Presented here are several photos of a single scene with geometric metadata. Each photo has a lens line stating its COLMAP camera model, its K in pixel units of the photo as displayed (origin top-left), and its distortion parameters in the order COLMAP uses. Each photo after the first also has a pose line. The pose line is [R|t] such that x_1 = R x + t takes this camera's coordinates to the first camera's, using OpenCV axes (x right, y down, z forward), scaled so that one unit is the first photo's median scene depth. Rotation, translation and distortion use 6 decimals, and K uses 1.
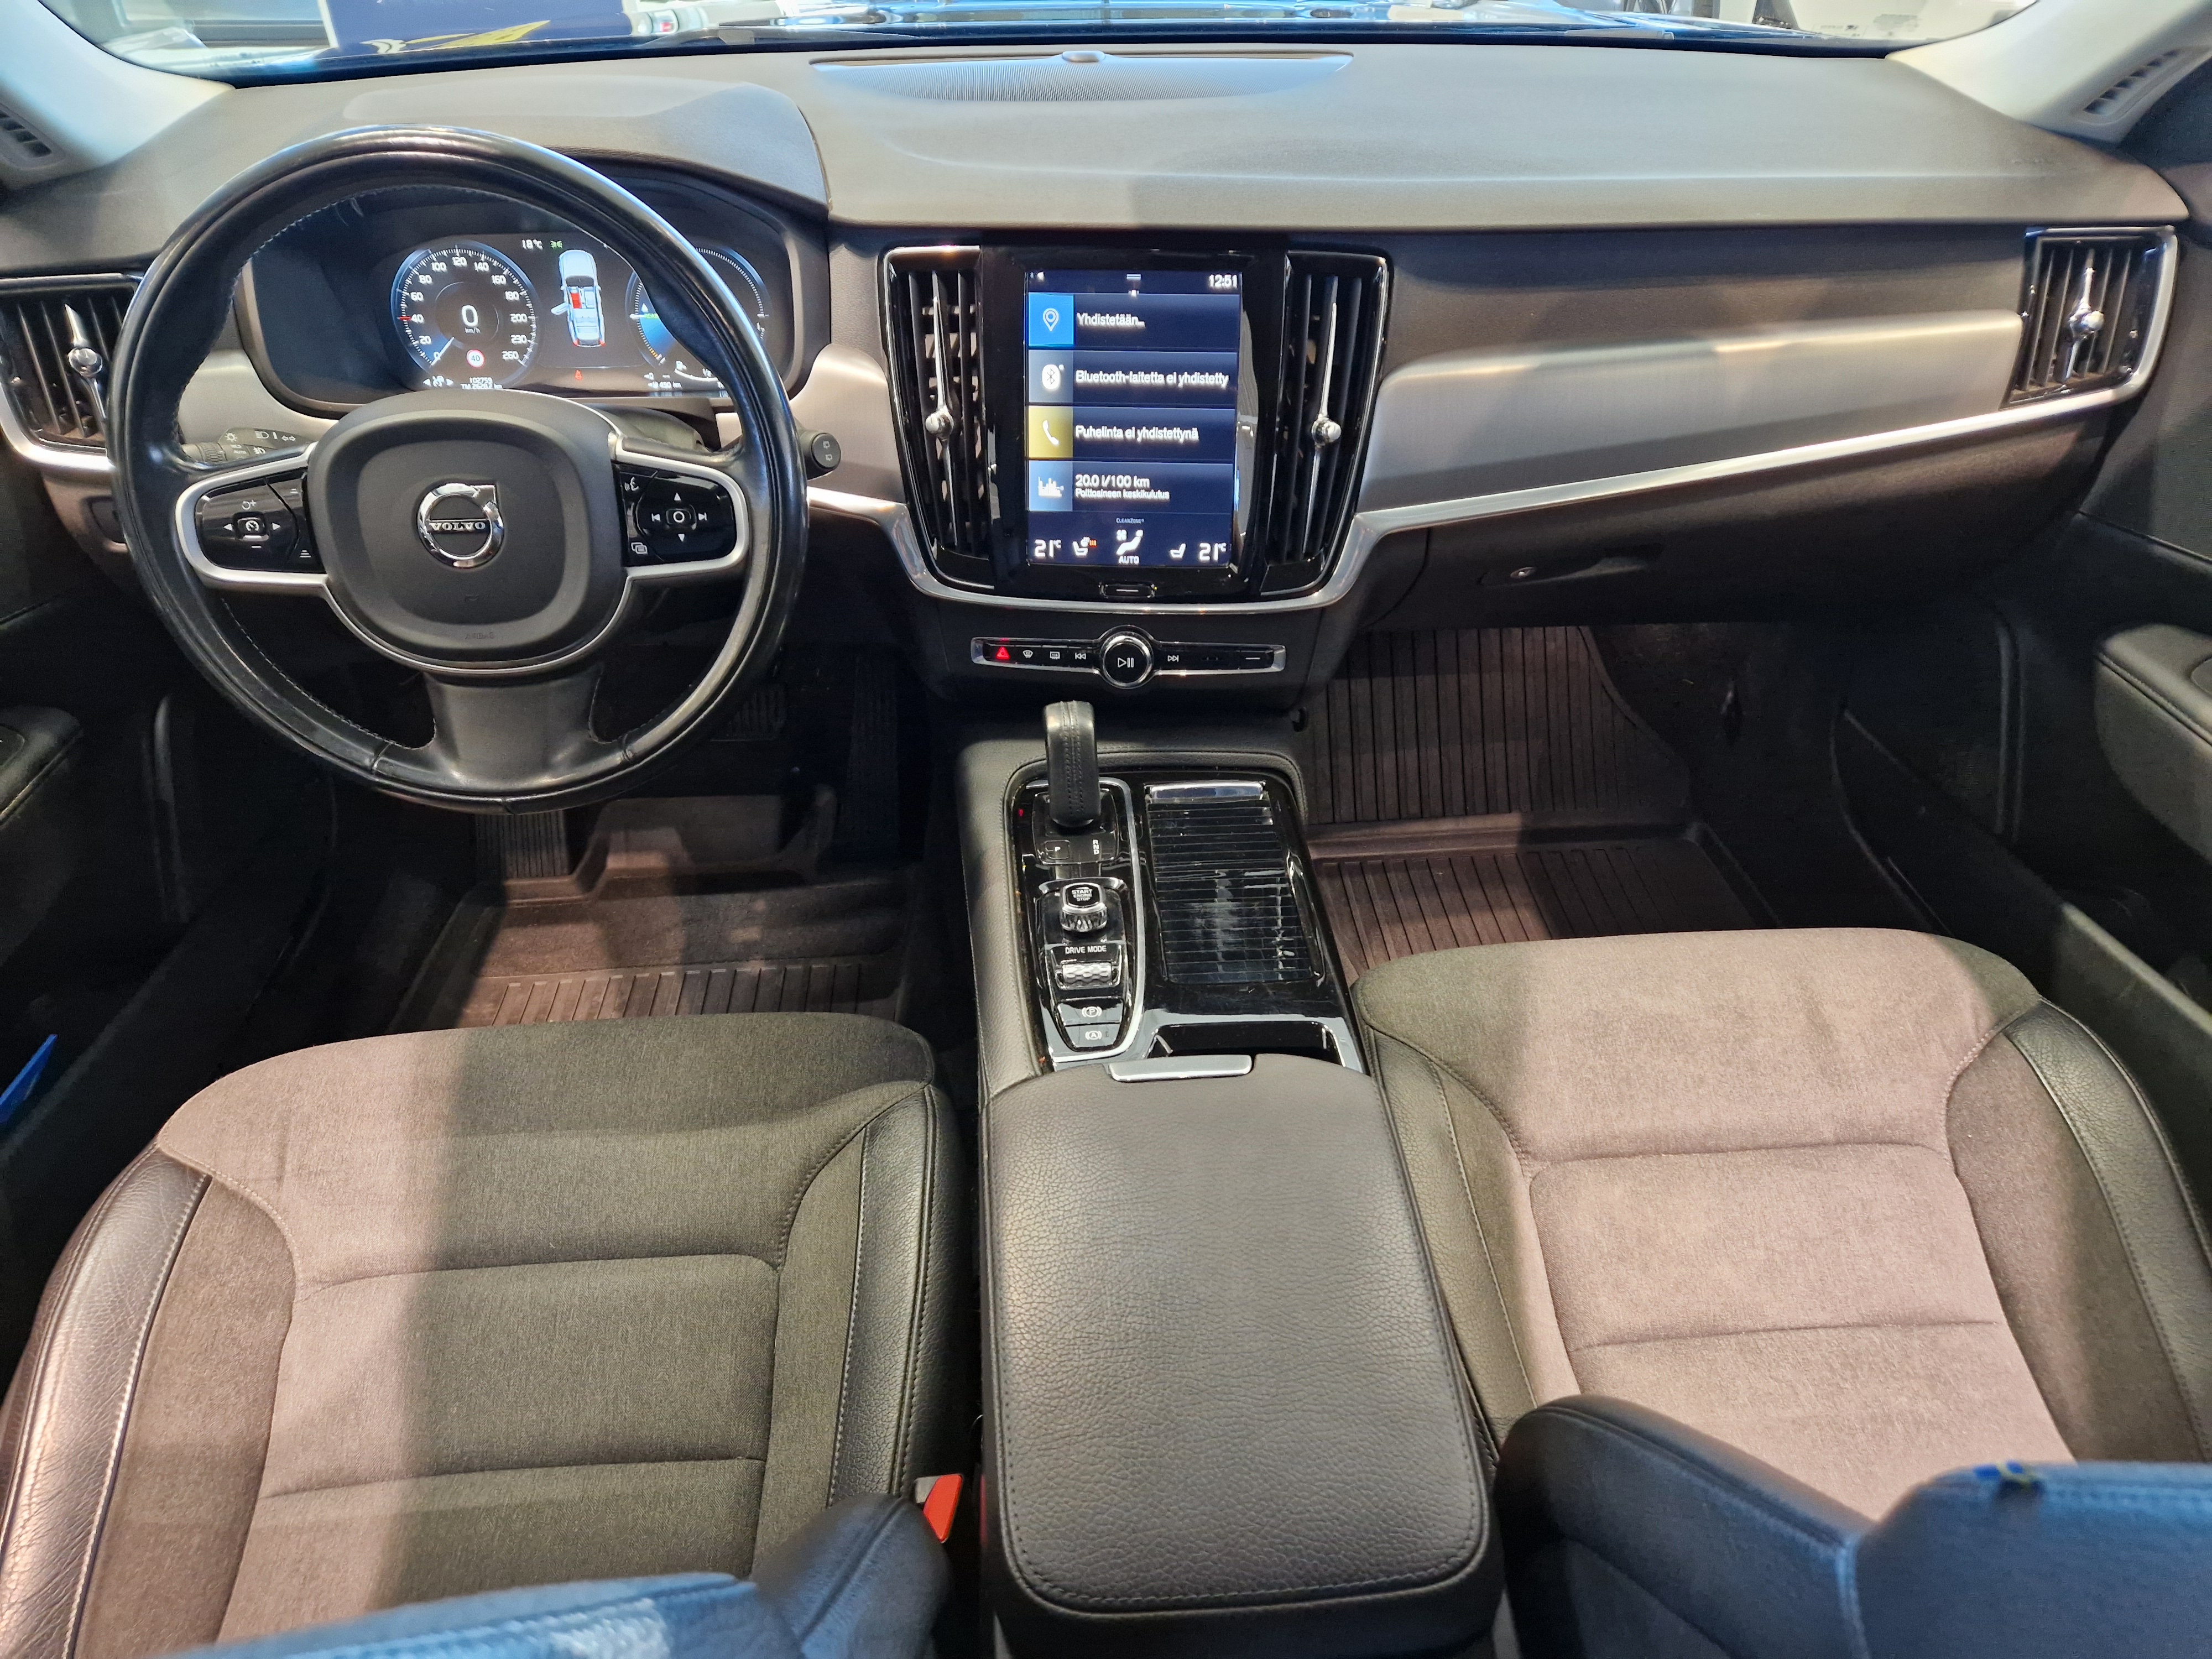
lens RADIAL K [[1479.3, 0, 1153.5], [0, 1479.3, 861.7], [0, 0, 1]] dist [0.052574, -0.044170]
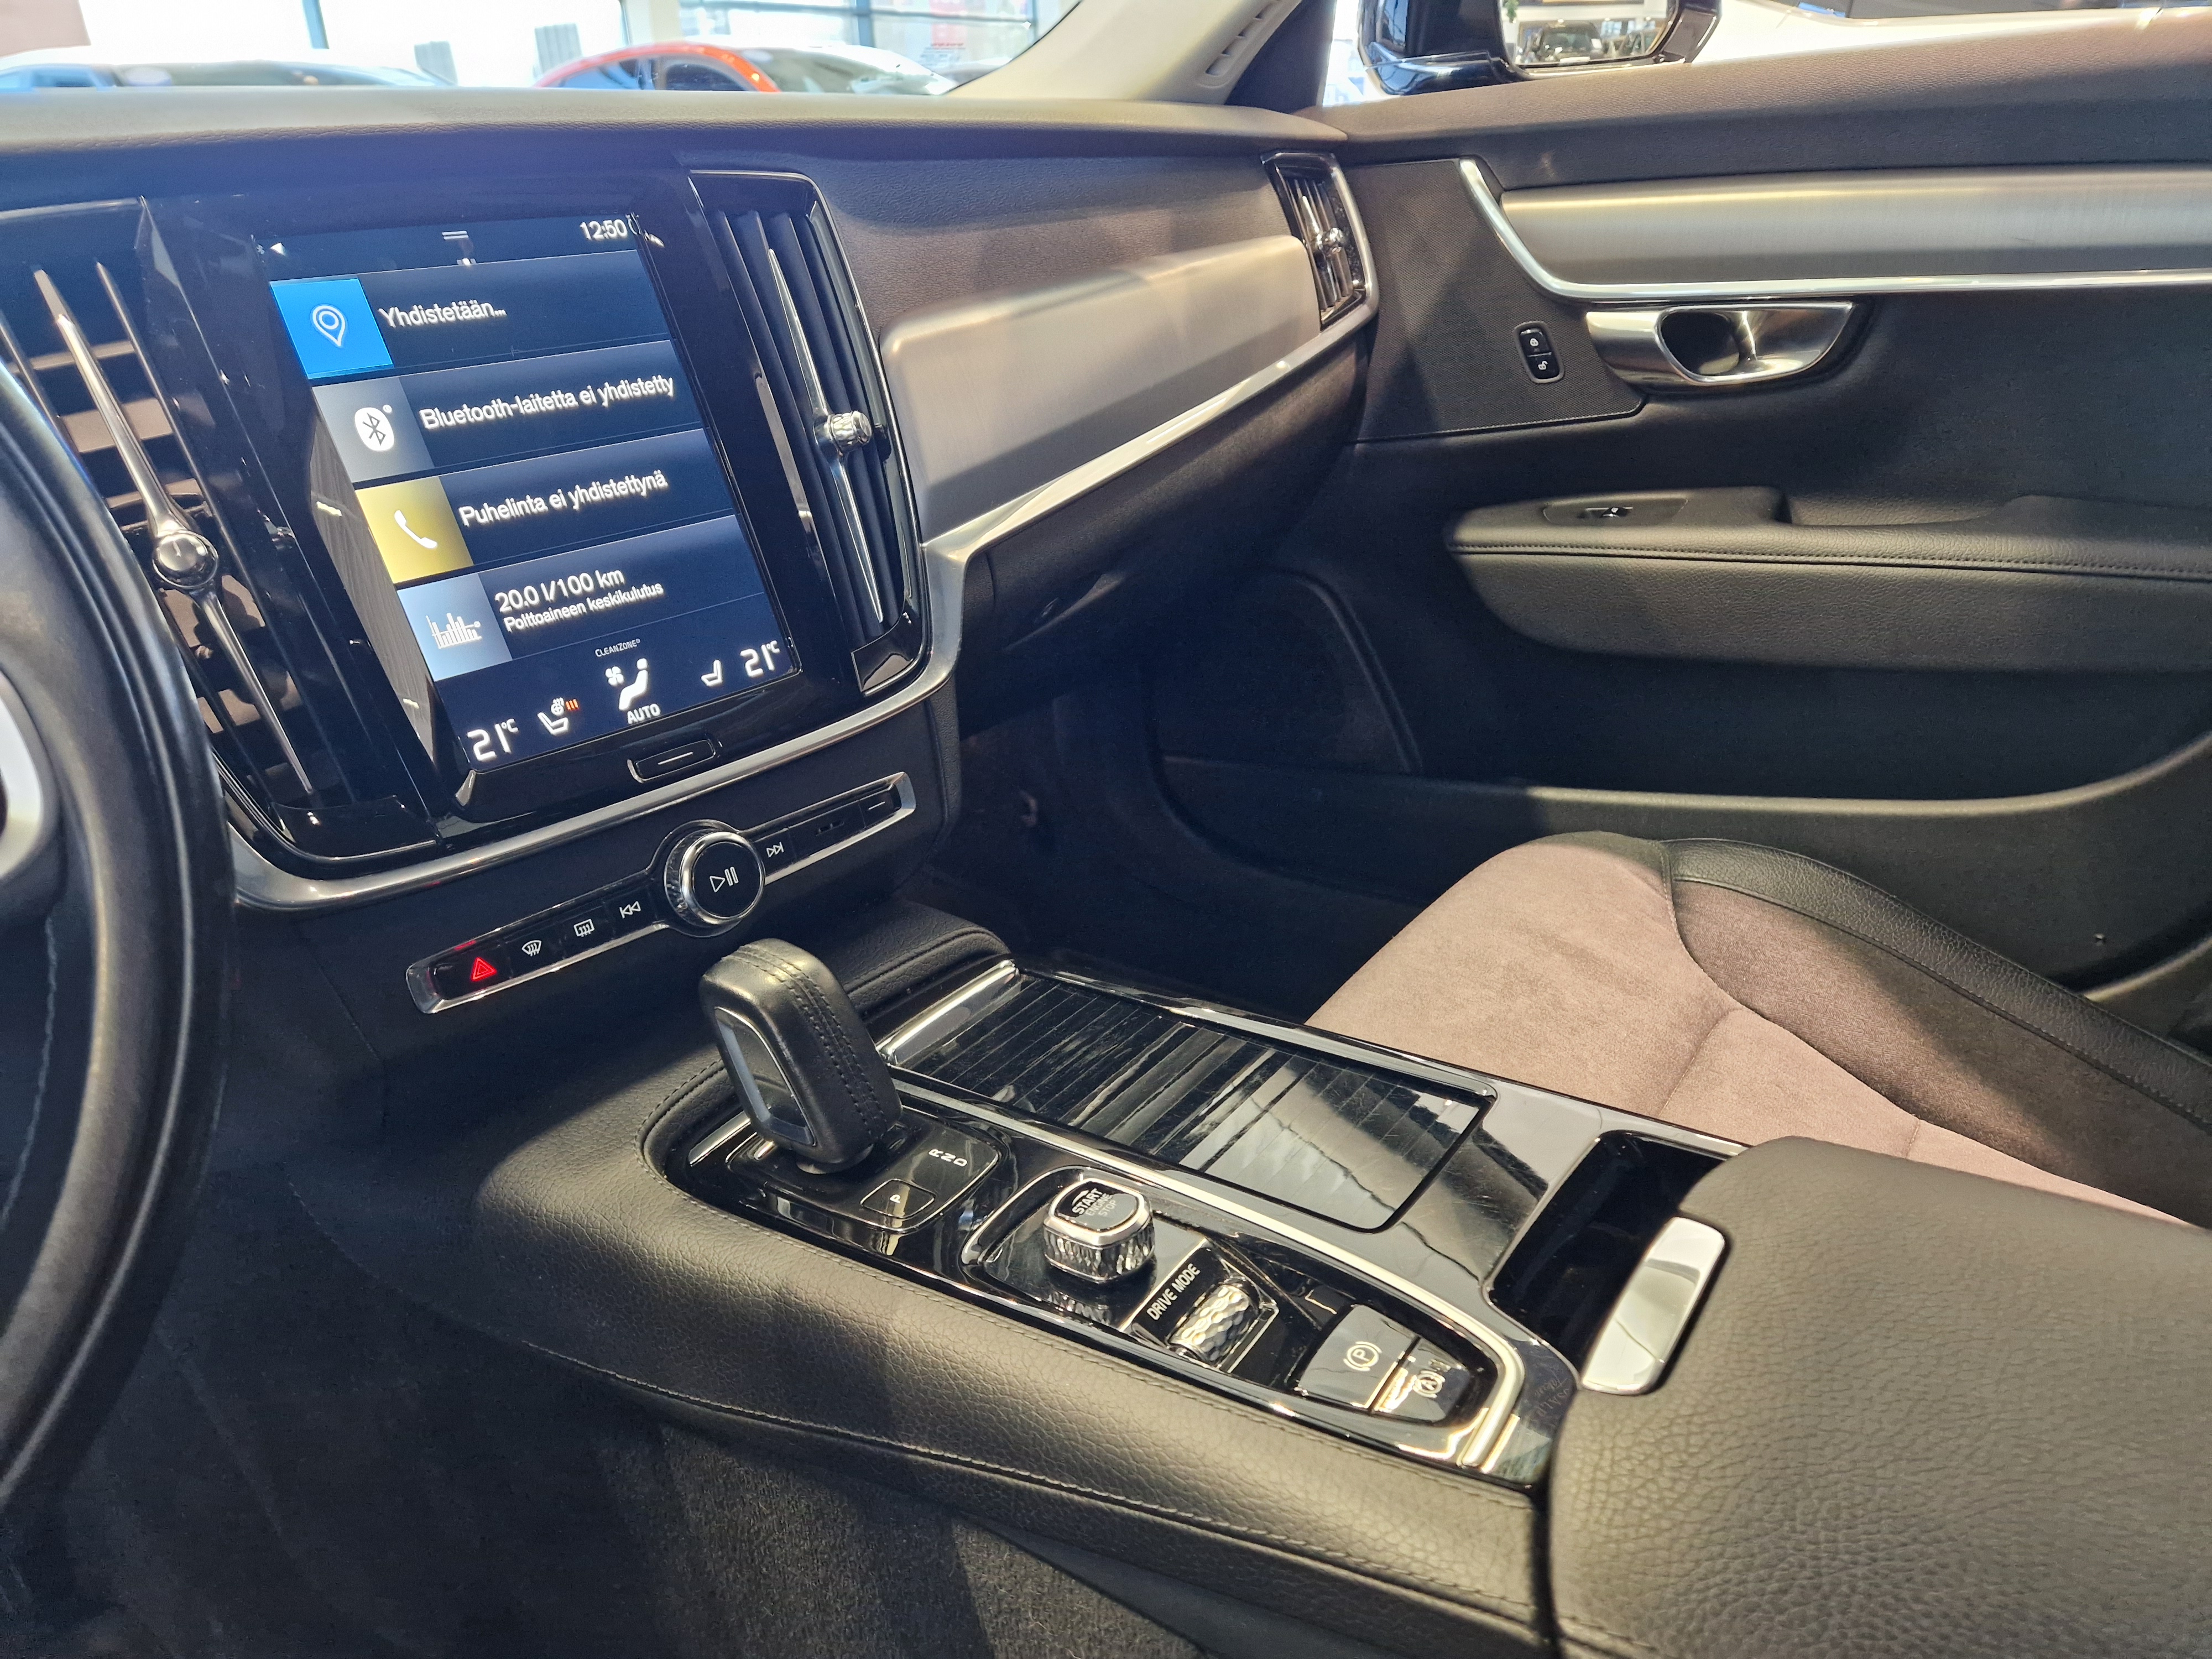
lens RADIAL K [[1479.3, 0, 1107.9], [0, 1479.3, 853.1], [0, 0, 1]] dist [0.052574, -0.044170]
pose [[0.640793, -0.354215, 0.681114, -0.304523], [0.507748, 0.860986, -0.029932, -0.054846], [-0.575827, 0.365014, 0.731566, 0.519387]]
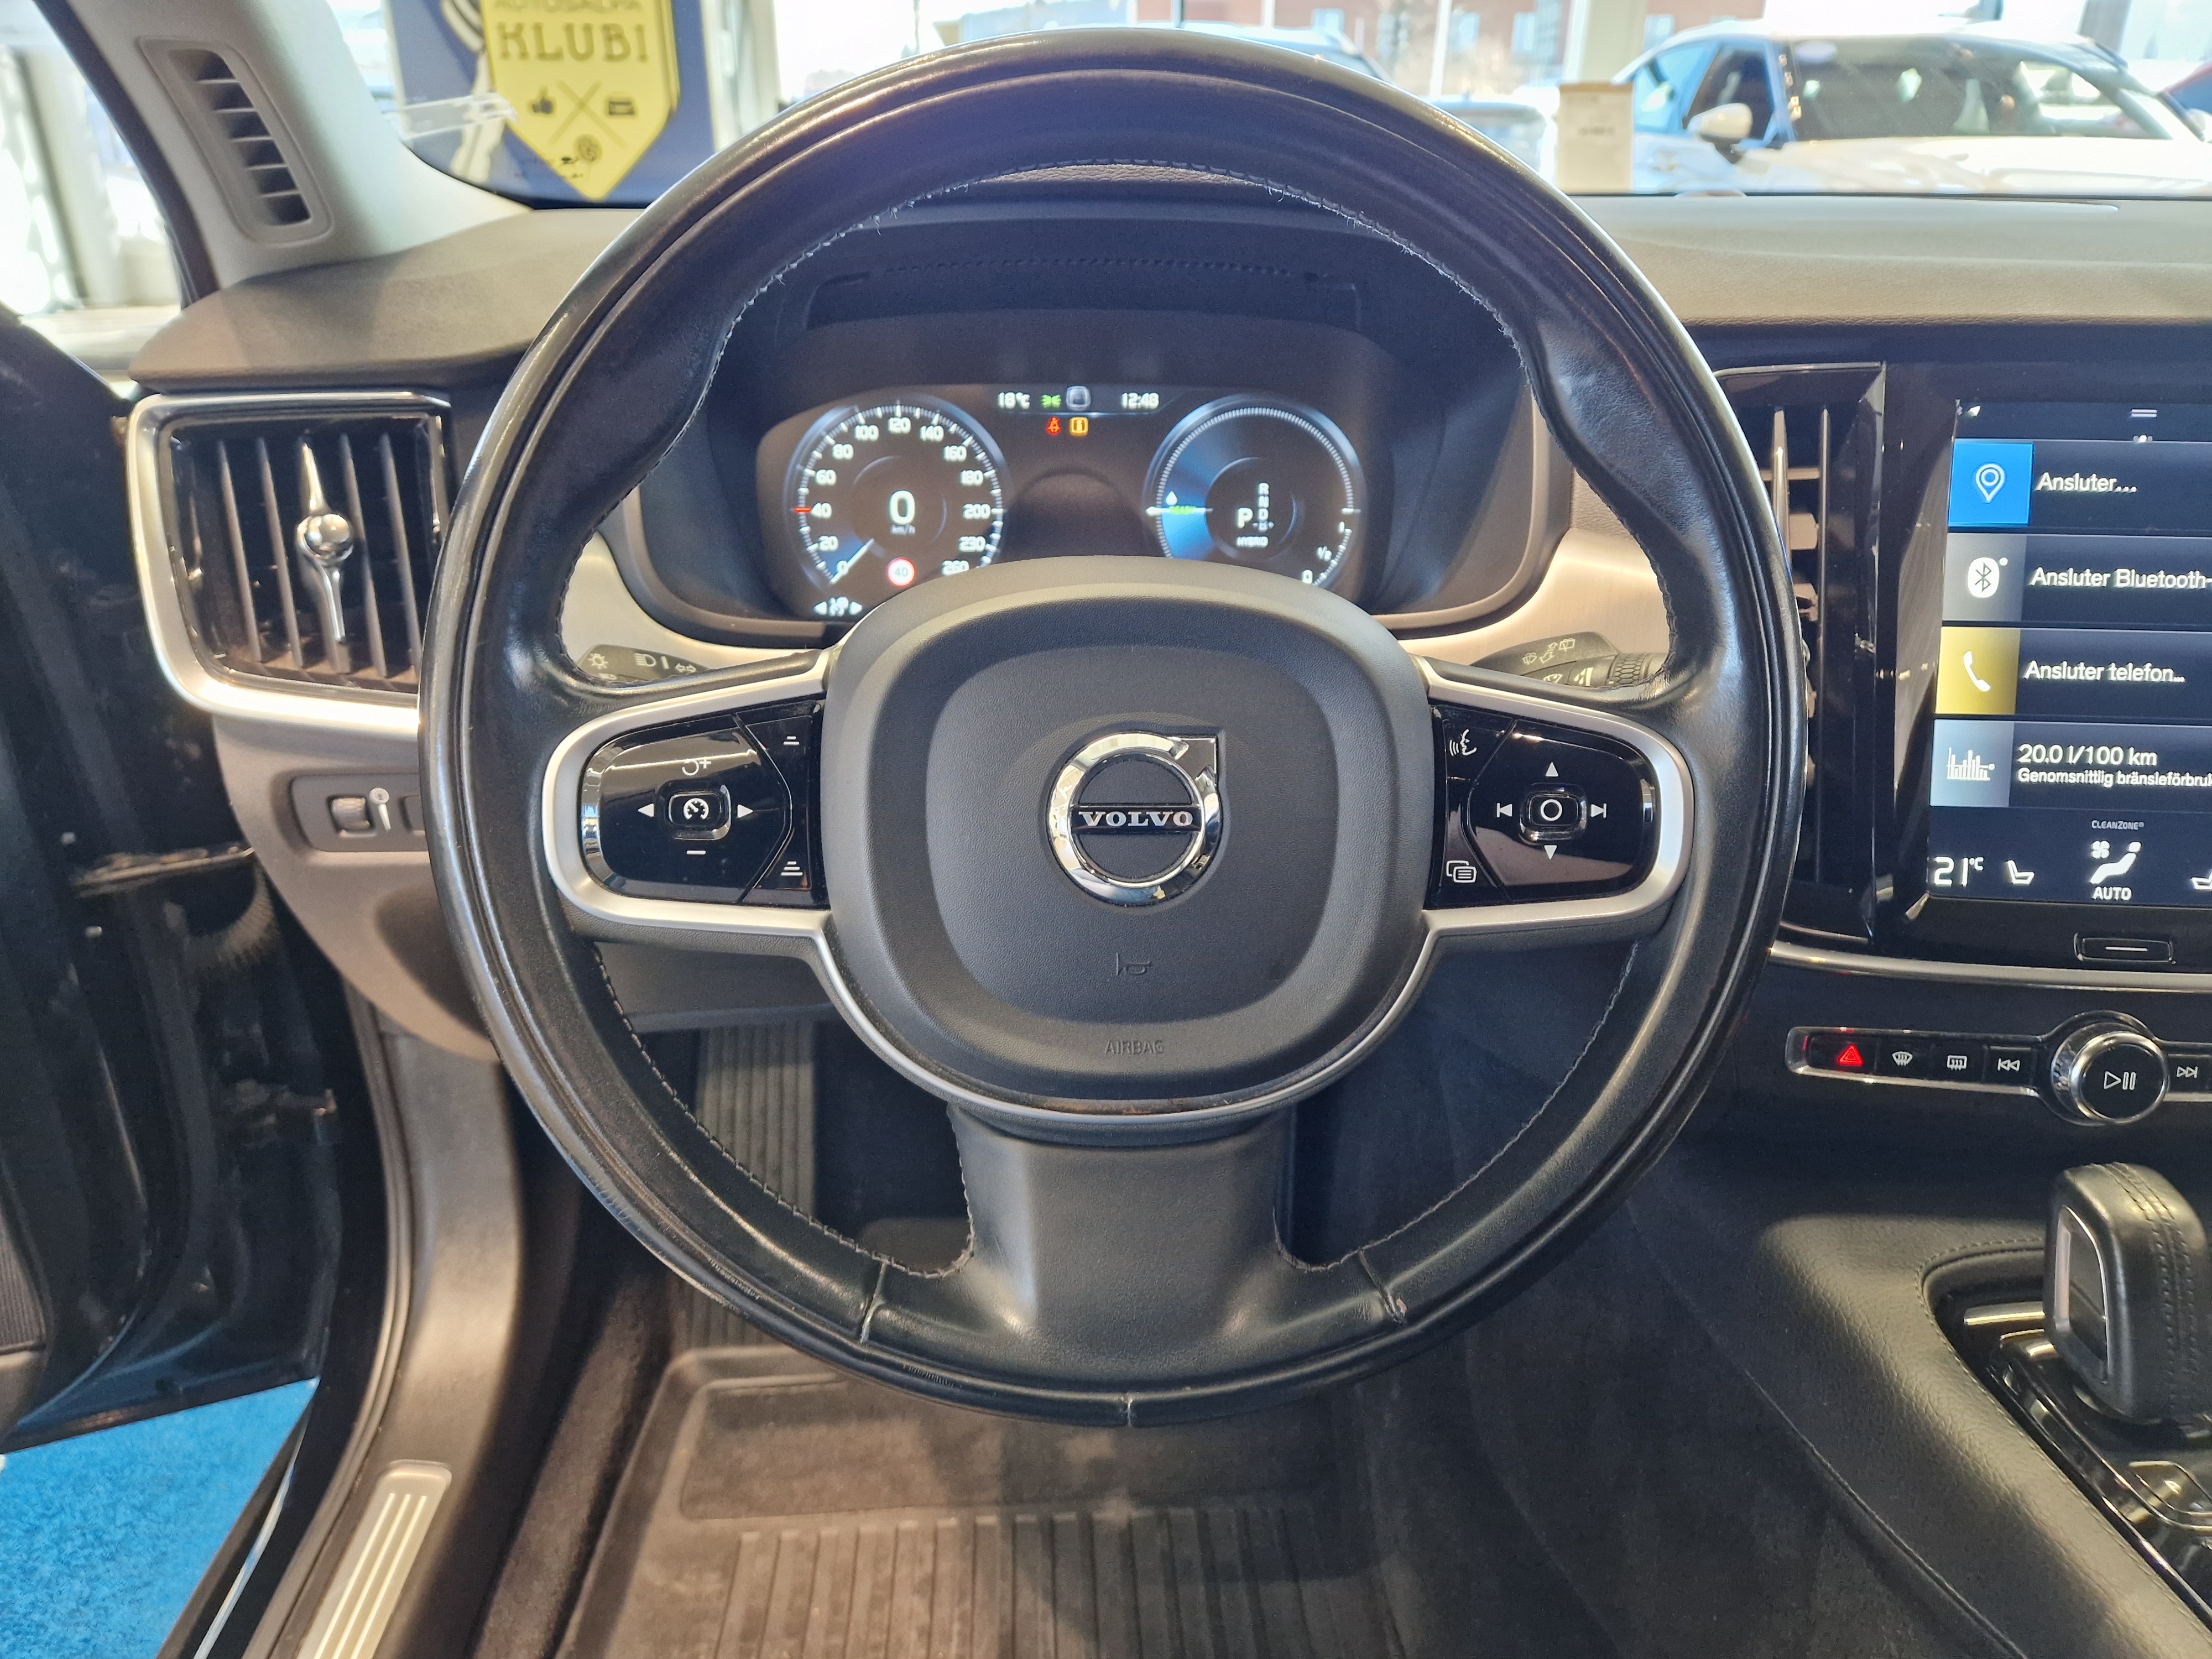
lens RADIAL K [[1479.3, 0, 1115.3], [0, 1479.3, 850.9], [0, 0, 1]] dist [0.052574, -0.044170]
pose [[0.999762, 0.011791, -0.018332, -0.379674], [-0.015597, 0.974501, -0.223842, -0.089711], [0.015225, 0.224074, 0.974453, 0.453627]]
